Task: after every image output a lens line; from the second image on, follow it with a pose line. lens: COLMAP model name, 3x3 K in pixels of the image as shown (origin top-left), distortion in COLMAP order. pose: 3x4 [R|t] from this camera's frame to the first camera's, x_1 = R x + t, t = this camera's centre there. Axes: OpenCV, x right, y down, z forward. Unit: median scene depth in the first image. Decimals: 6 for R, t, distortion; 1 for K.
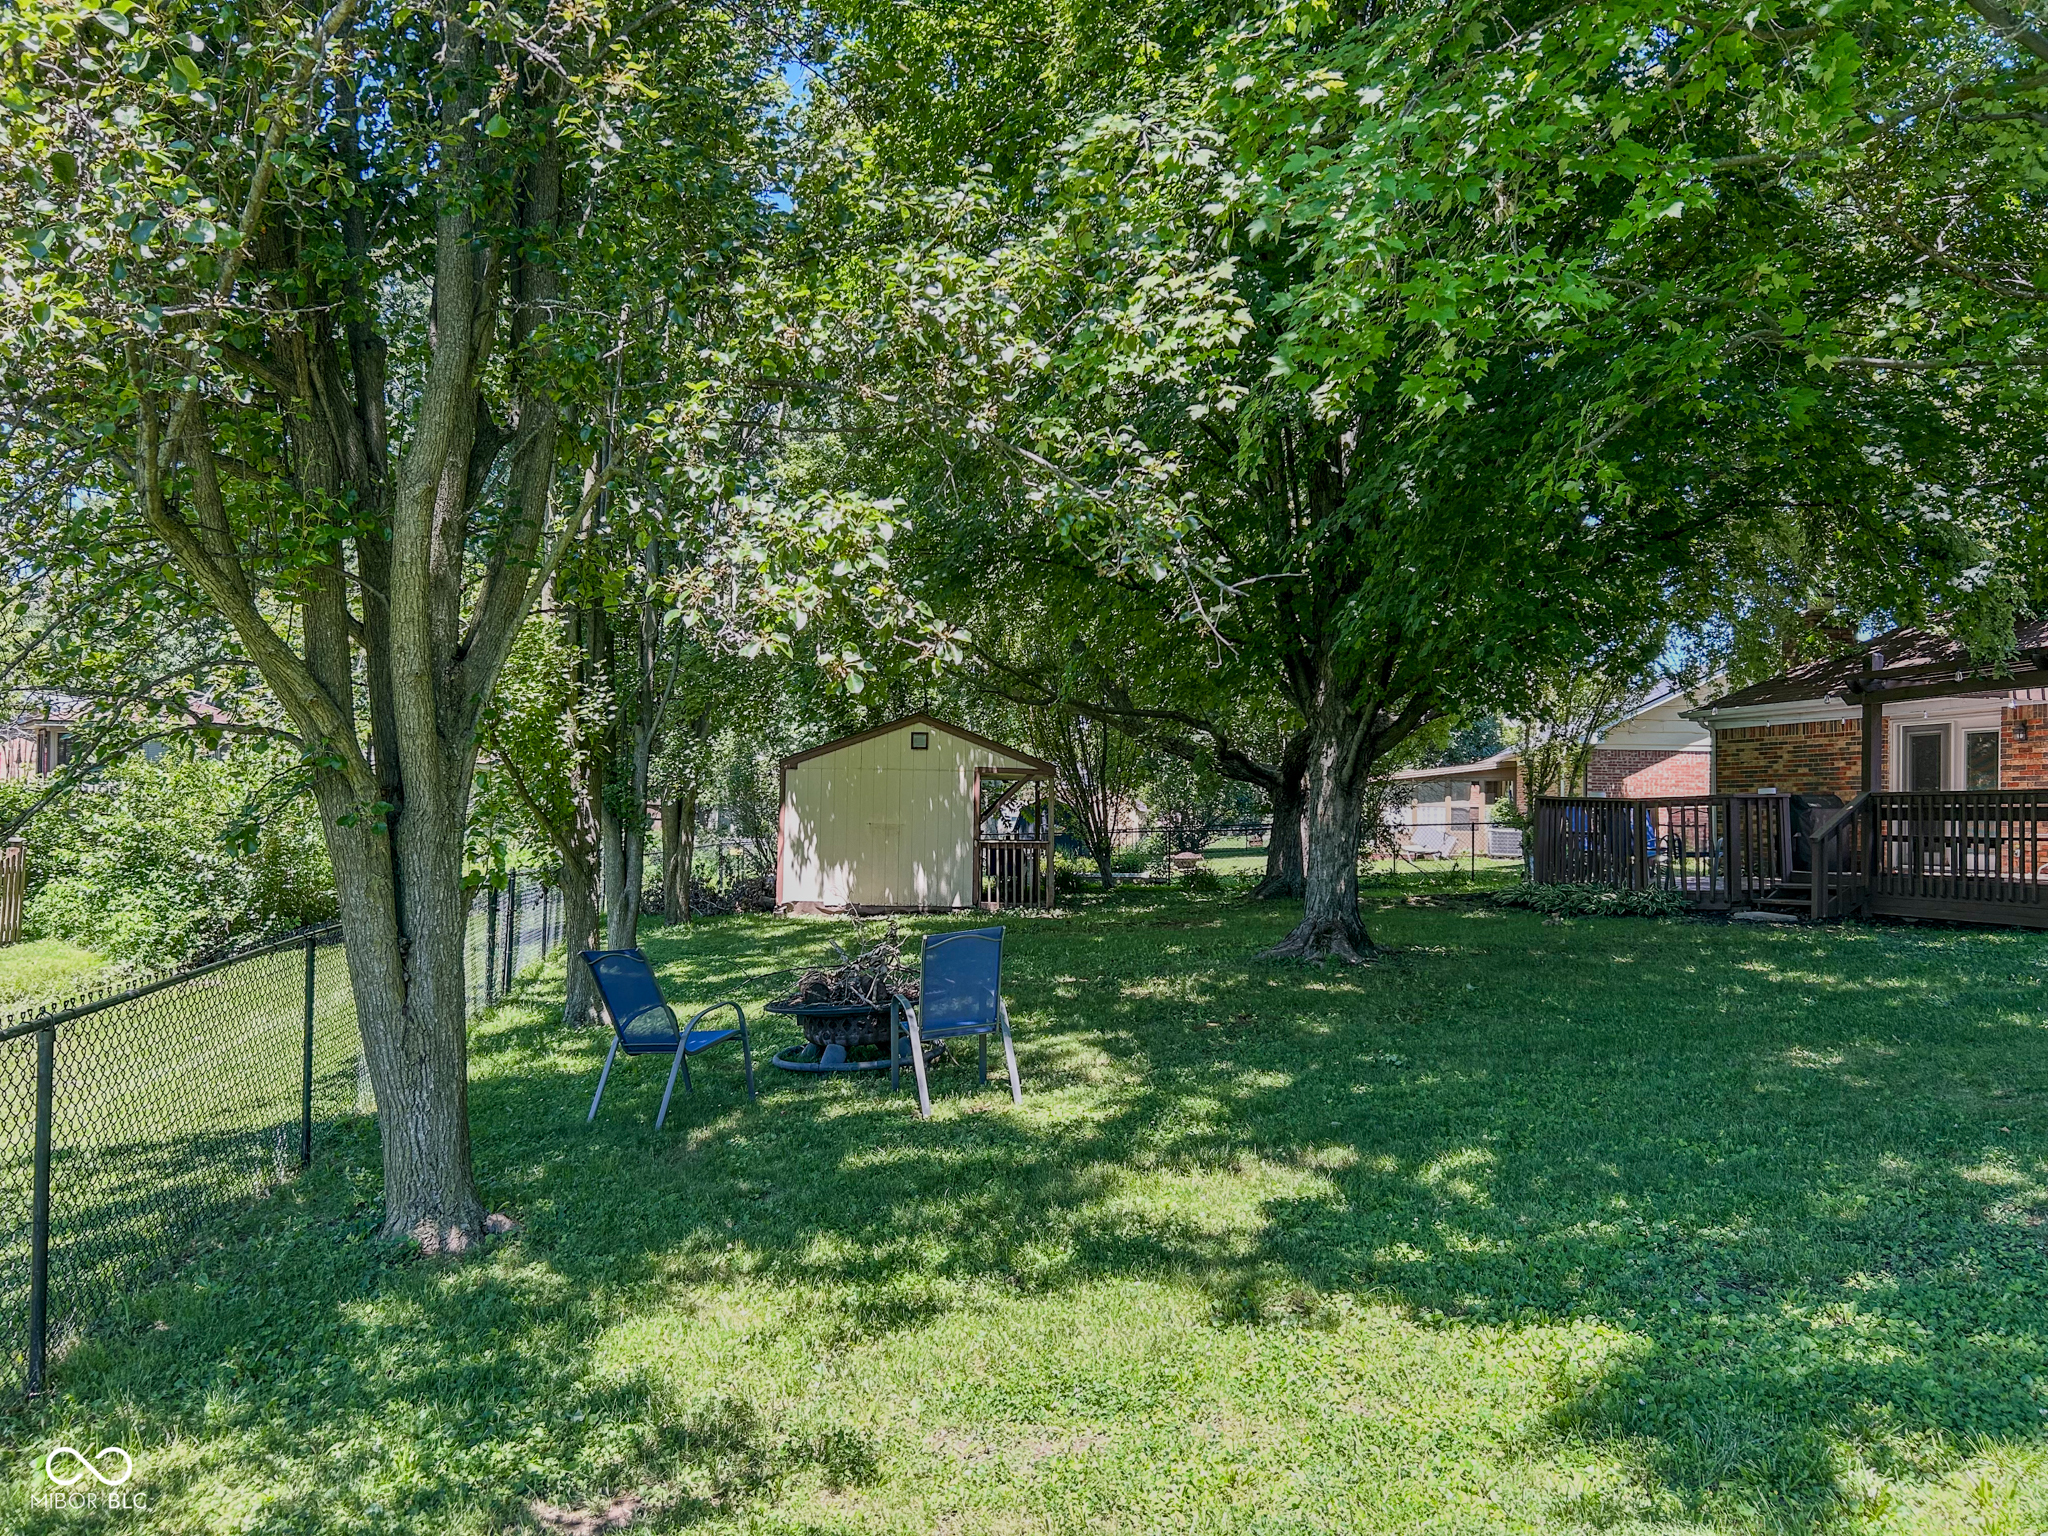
lens RADIAL K [[1517.5, 0, 1023.8], [0, 1517.5, 776.6], [0, 0, 1]] dist [0.025785, -0.033871]
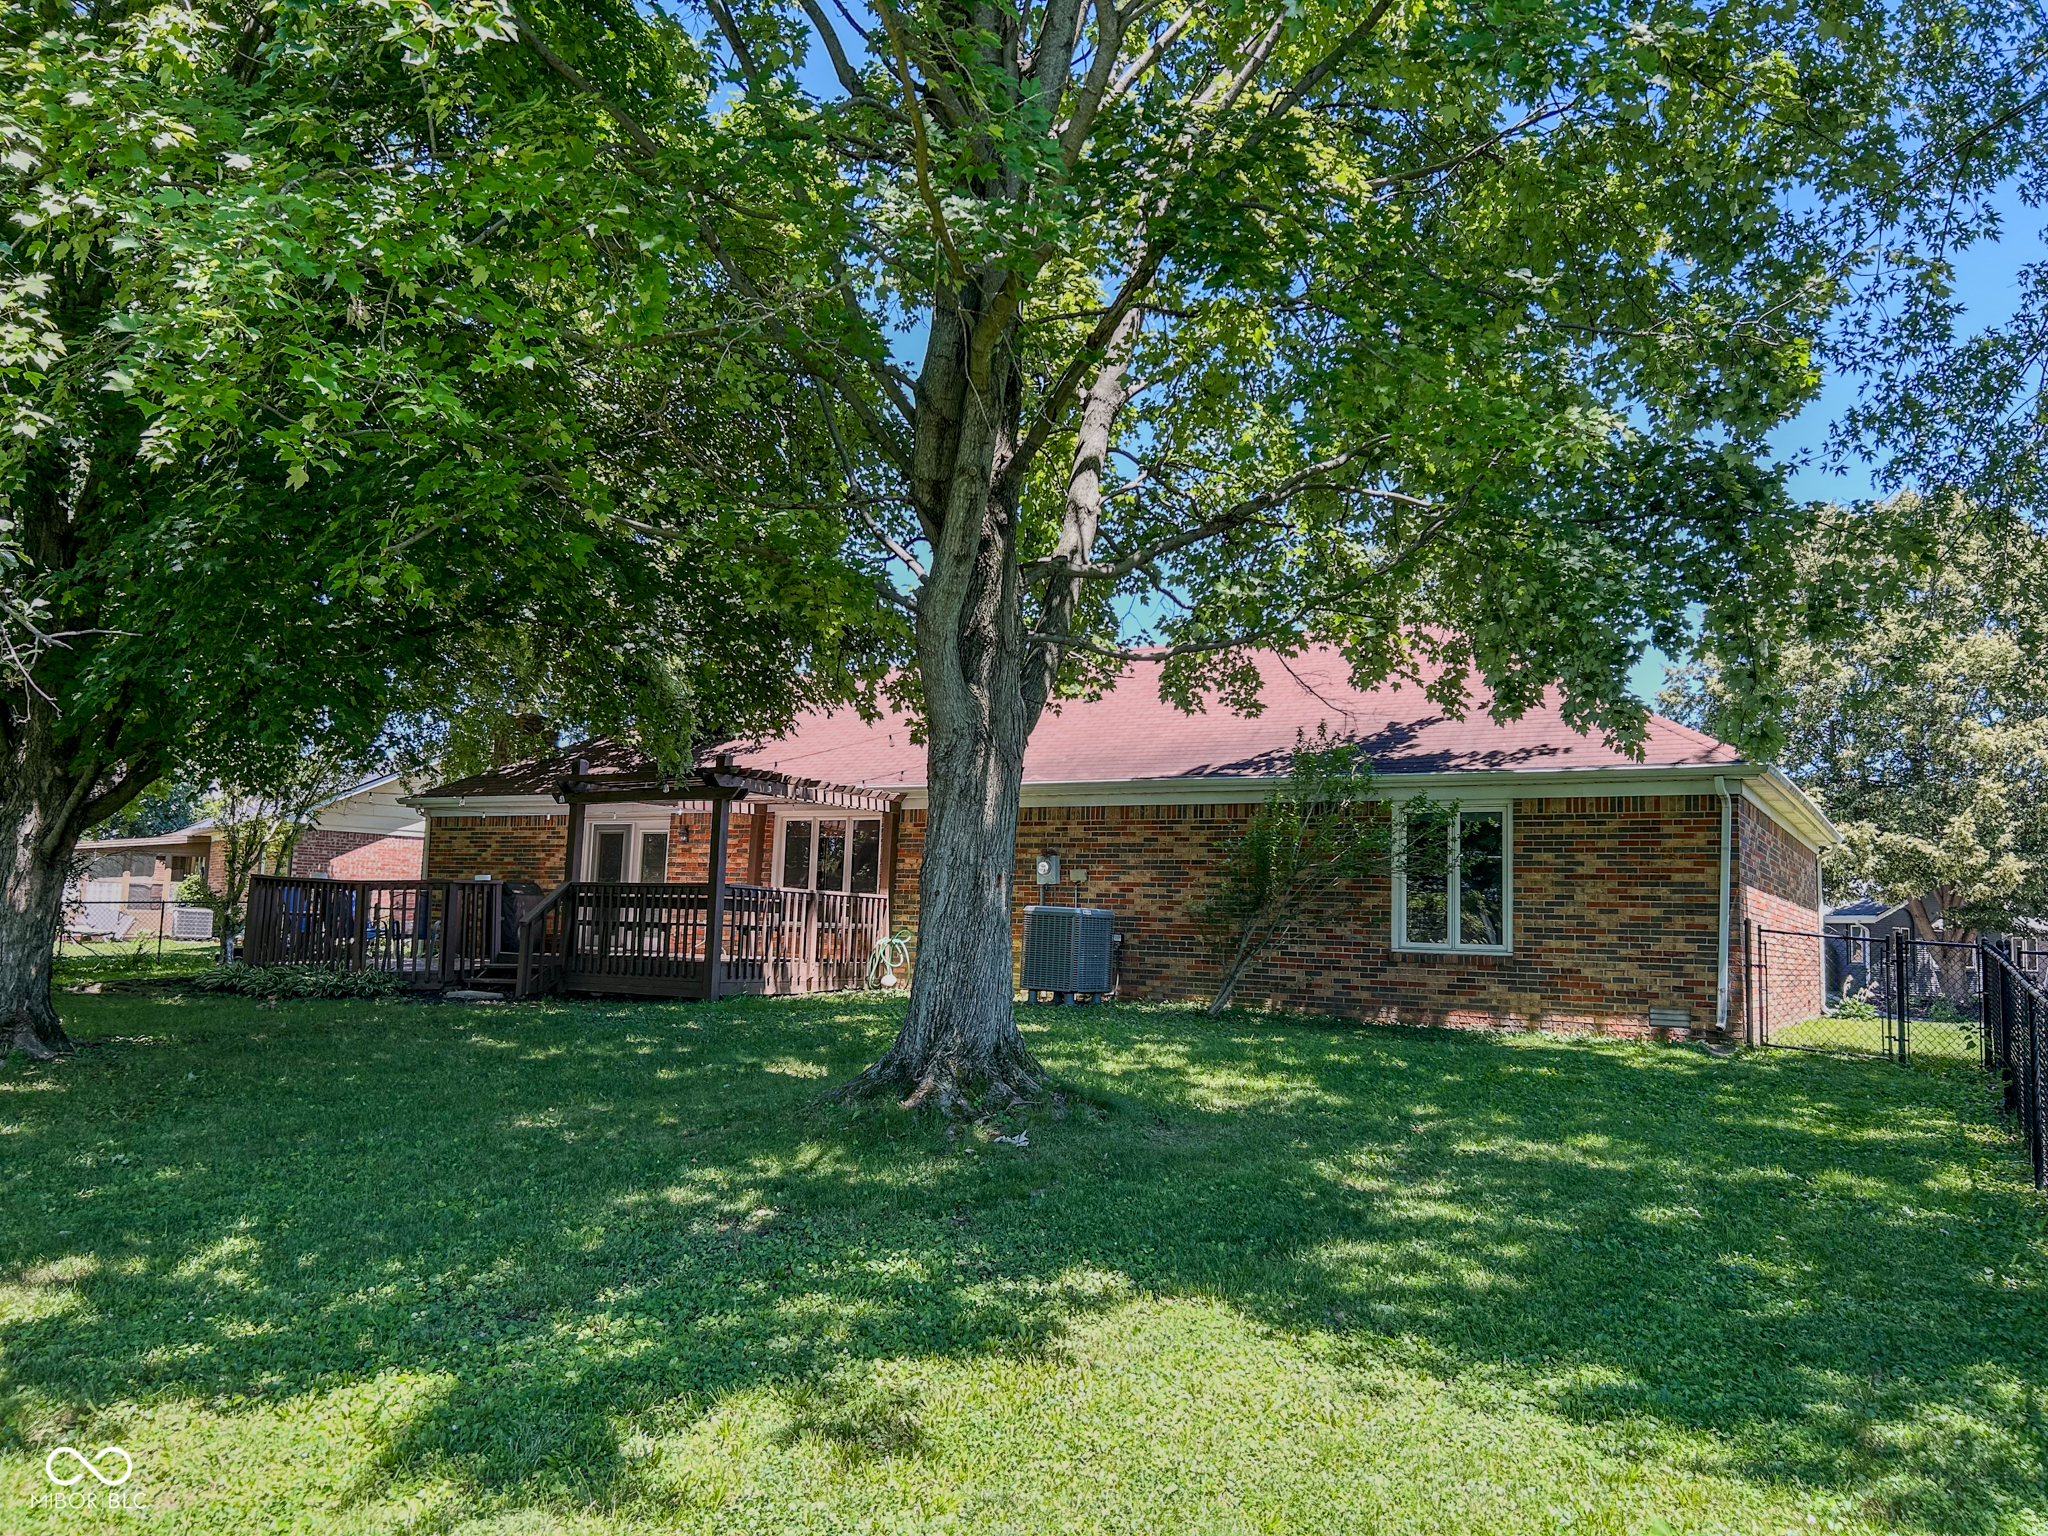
lens RADIAL K [[1517.5, 0, 1023.8], [0, 1517.5, 776.6], [0, 0, 1]] dist [0.025785, -0.033871]
pose [[0.683691, 0.081057, 0.725256, -0.051050], [-0.041743, 0.996529, -0.072024, -0.000138], [-0.728577, 0.018968, 0.684701, -0.023791]]
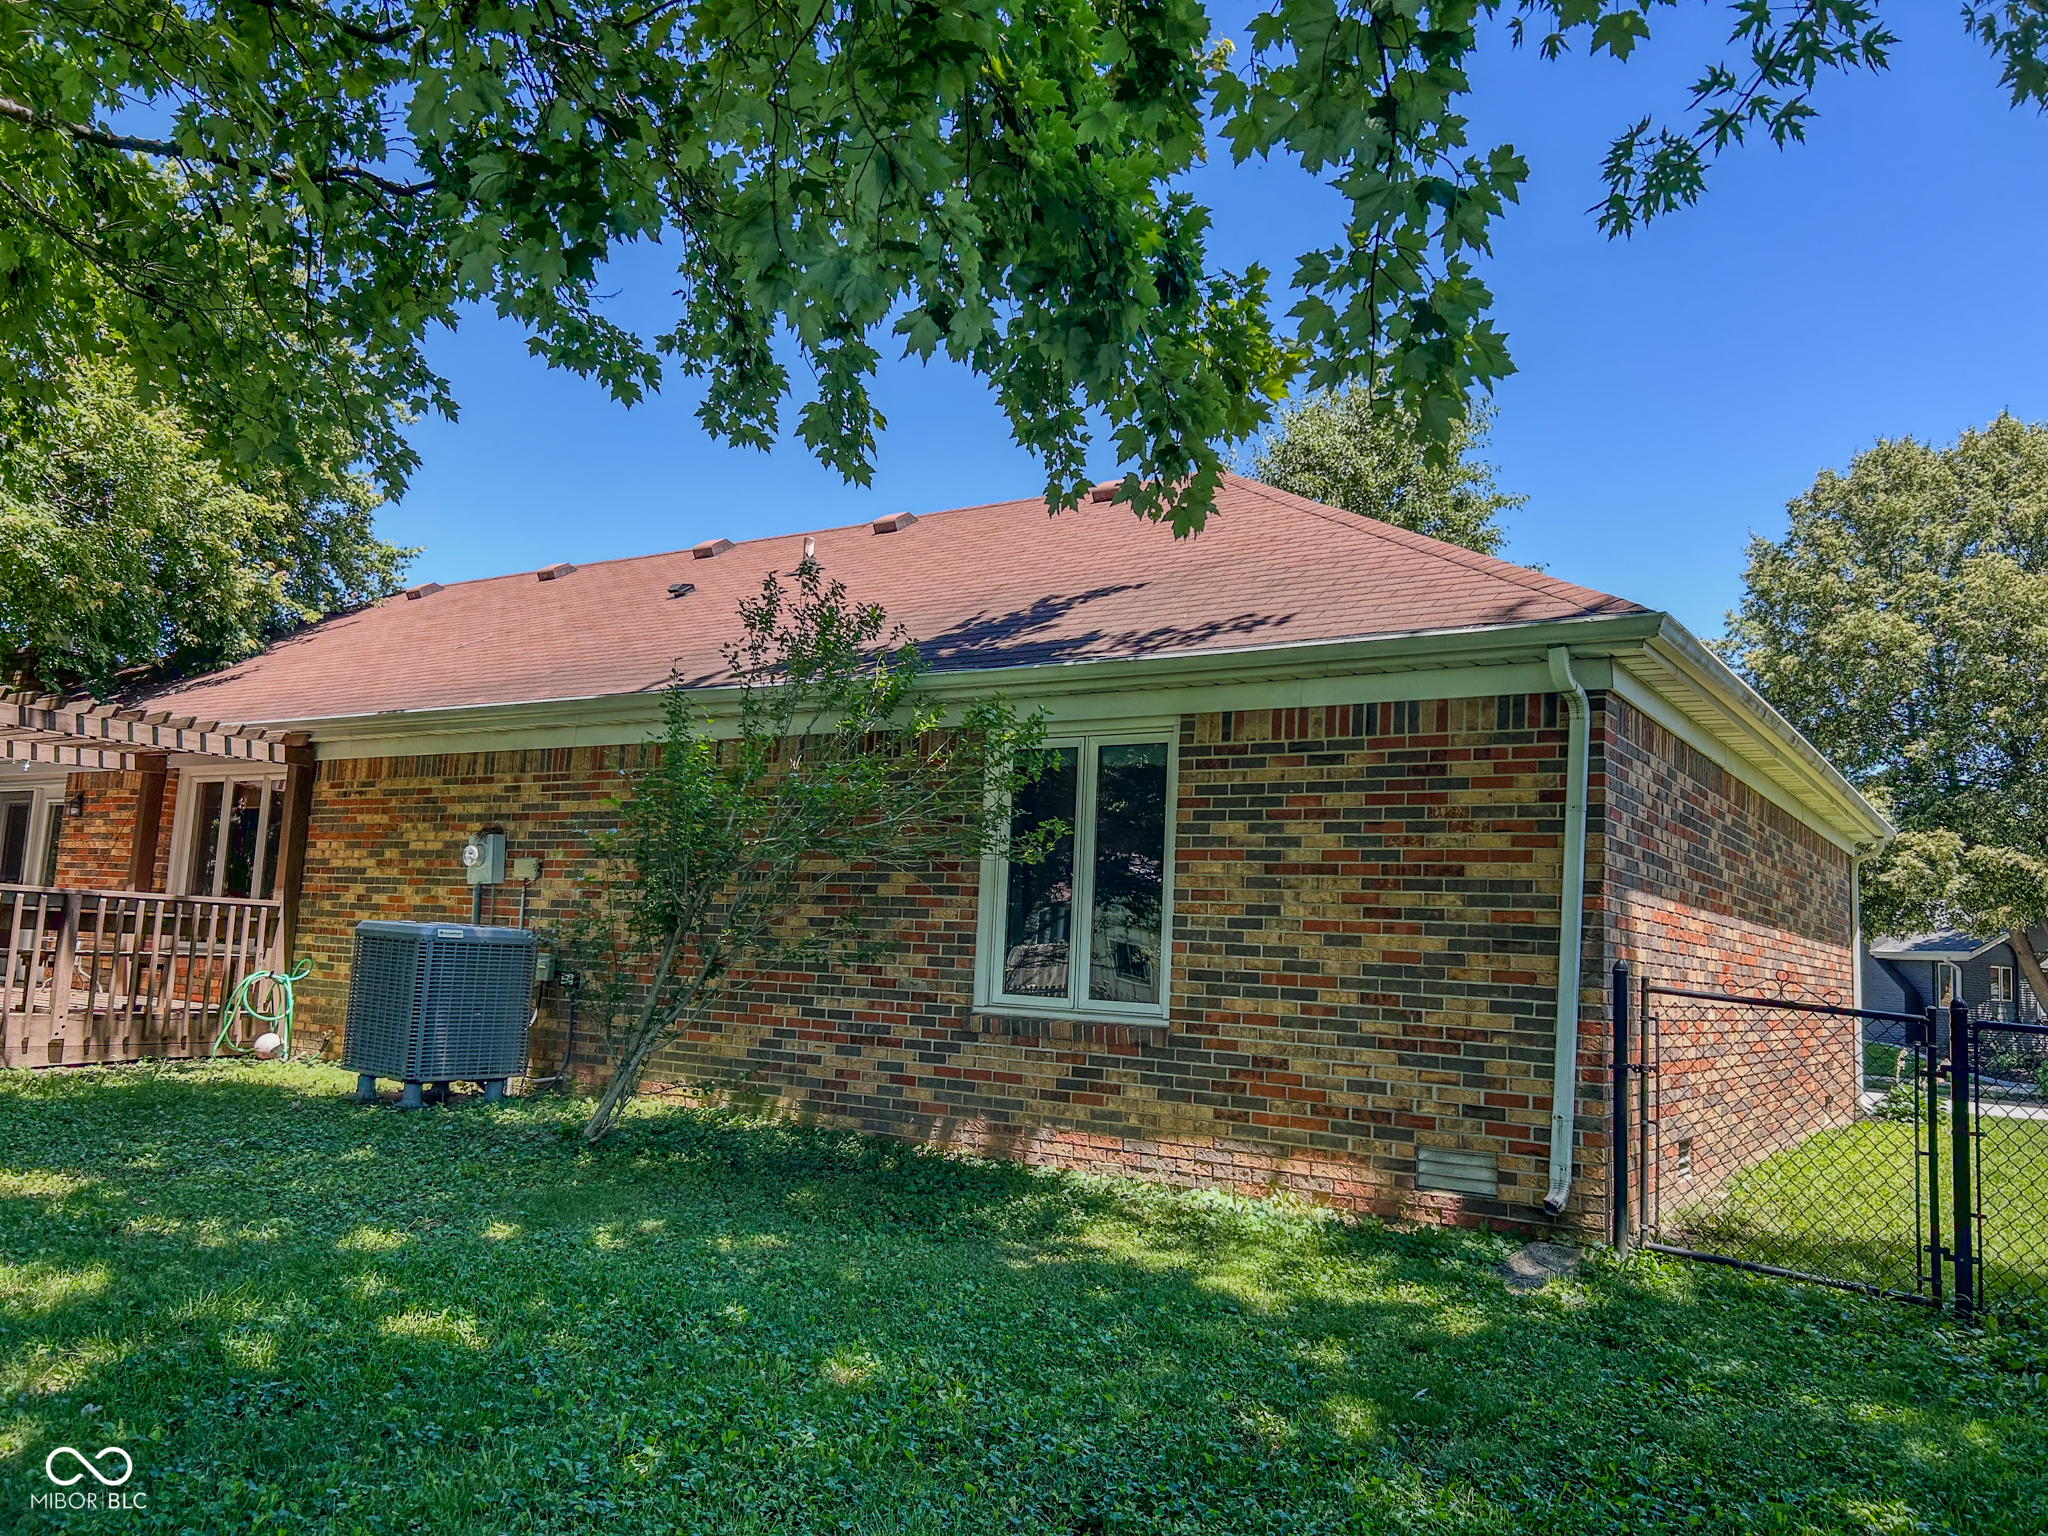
lens RADIAL K [[1530.0, 0, 1033.8], [0, 1530.0, 773.5], [0, 0, 1]] dist [0.075750, -0.098482]
pose [[0.709016, 0.098341, 0.698302, 0.635250], [-0.053973, 0.994892, -0.085309, -0.006929], [-0.703124, 0.022796, 0.710702, 0.128661]]
